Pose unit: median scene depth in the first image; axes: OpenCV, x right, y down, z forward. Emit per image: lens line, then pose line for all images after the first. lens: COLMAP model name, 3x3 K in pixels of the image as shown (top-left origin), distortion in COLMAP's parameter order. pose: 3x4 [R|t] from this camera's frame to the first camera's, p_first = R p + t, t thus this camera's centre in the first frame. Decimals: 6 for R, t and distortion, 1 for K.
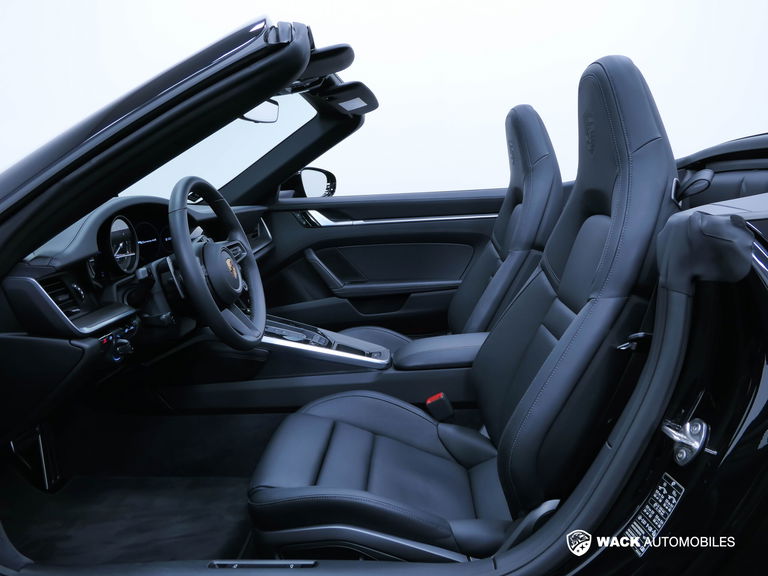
lens RADIAL K [[593.7, 0, 384.0], [0, 593.7, 288.0], [0, 0, 1]] dist [-0.001497, -0.000619]
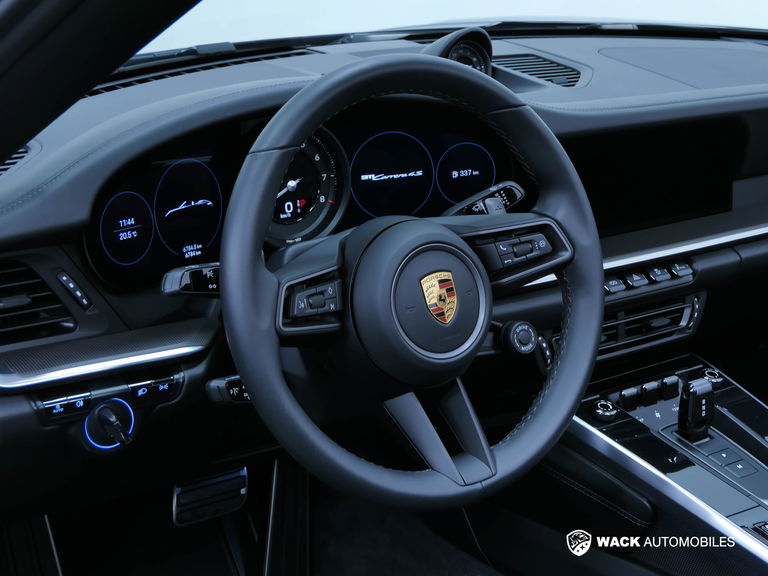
lens RADIAL K [[1394.9, 0, 384.0], [0, 1394.9, 288.0], [0, 0, 1]] dist [-0.022210, -0.014473]
pose [[0.613097, 0.245887, -0.750767, 0.361200], [-0.160660, 0.969277, 0.186253, -0.181835], [0.773499, 0.006427, 0.633765, 0.348001]]
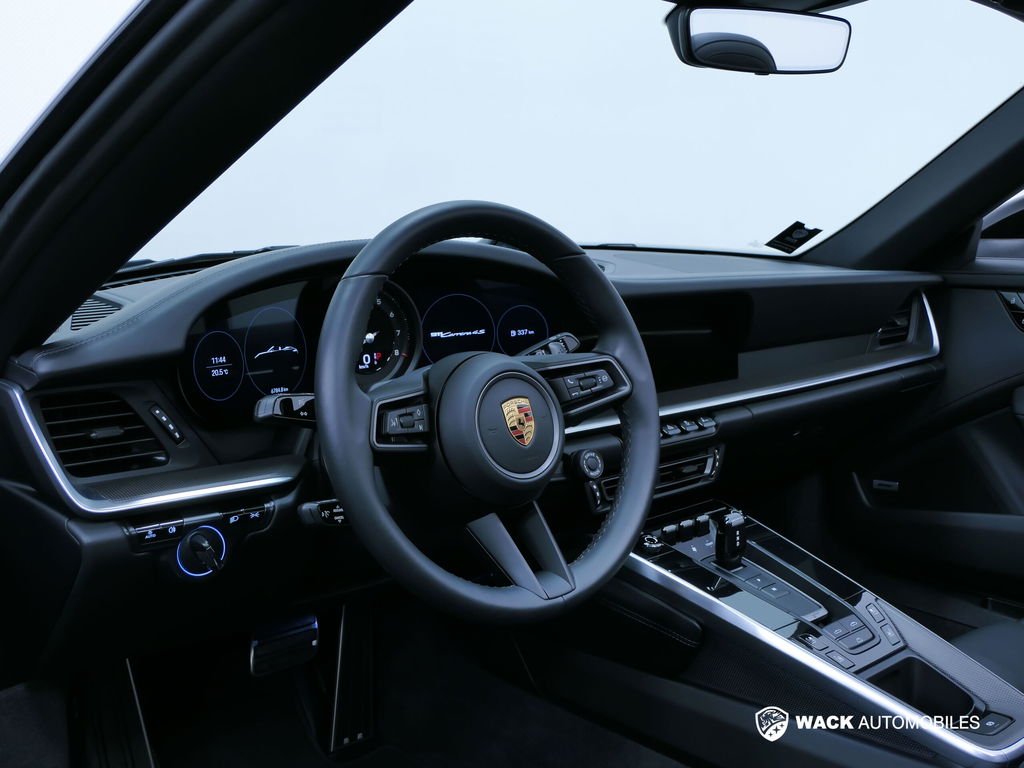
lens RADIAL K [[1082.5, 0, 512.0], [0, 1082.5, 384.0], [0, 0, 1]] dist [-0.002991, -0.006089]
pose [[0.695538, 0.141430, -0.704432, 0.240842], [-0.151993, 0.987209, 0.048130, -0.084937], [0.702228, 0.073592, 0.708138, 0.405927]]
